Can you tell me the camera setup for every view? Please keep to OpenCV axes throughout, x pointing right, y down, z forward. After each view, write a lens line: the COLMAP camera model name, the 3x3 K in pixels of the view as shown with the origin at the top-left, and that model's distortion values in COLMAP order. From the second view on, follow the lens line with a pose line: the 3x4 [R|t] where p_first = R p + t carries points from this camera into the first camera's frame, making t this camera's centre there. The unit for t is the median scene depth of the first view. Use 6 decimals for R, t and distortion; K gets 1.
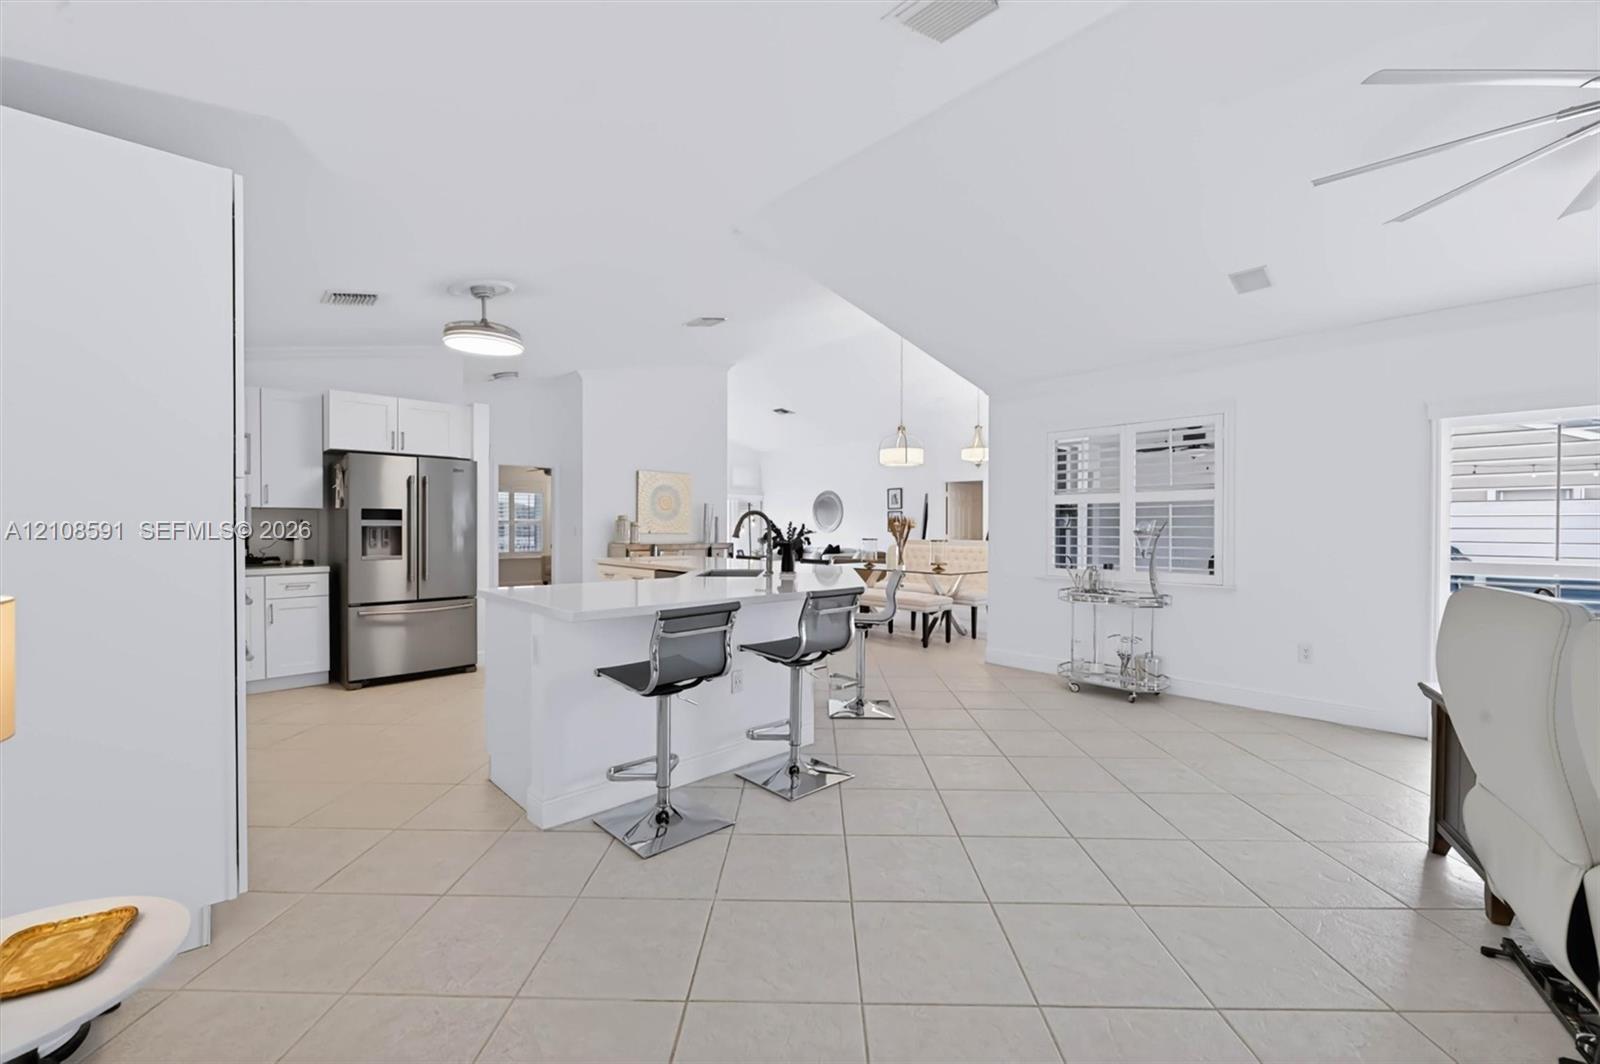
lens RADIAL K [[639.4, 0, 793.4], [0, 639.4, 533.2], [0, 0, 1]] dist [-0.000990, -0.000075]
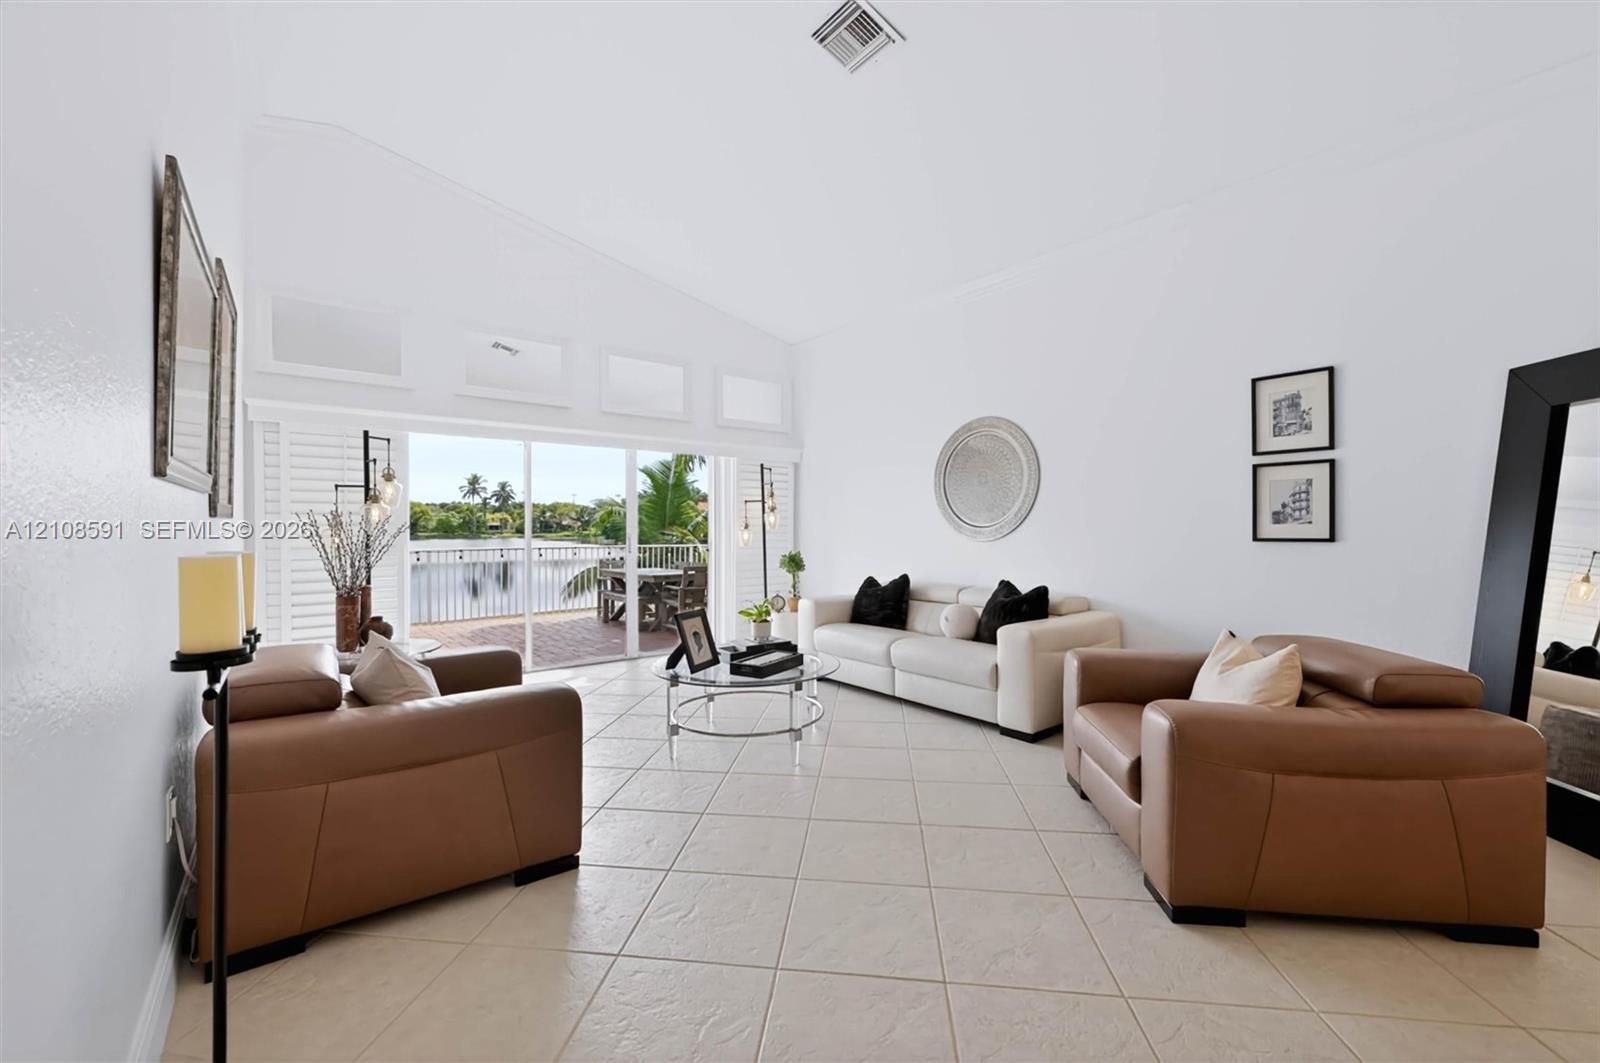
lens RADIAL K [[639.4, 0, 793.4], [0, 639.4, 532.7], [0, 0, 1]] dist [-0.000990, -0.000075]
pose [[0.995012, -0.004137, -0.099671, -0.039259], [0.003122, 0.999942, -0.010339, -0.009301], [0.099708, 0.009976, 0.994967, 1.836988]]
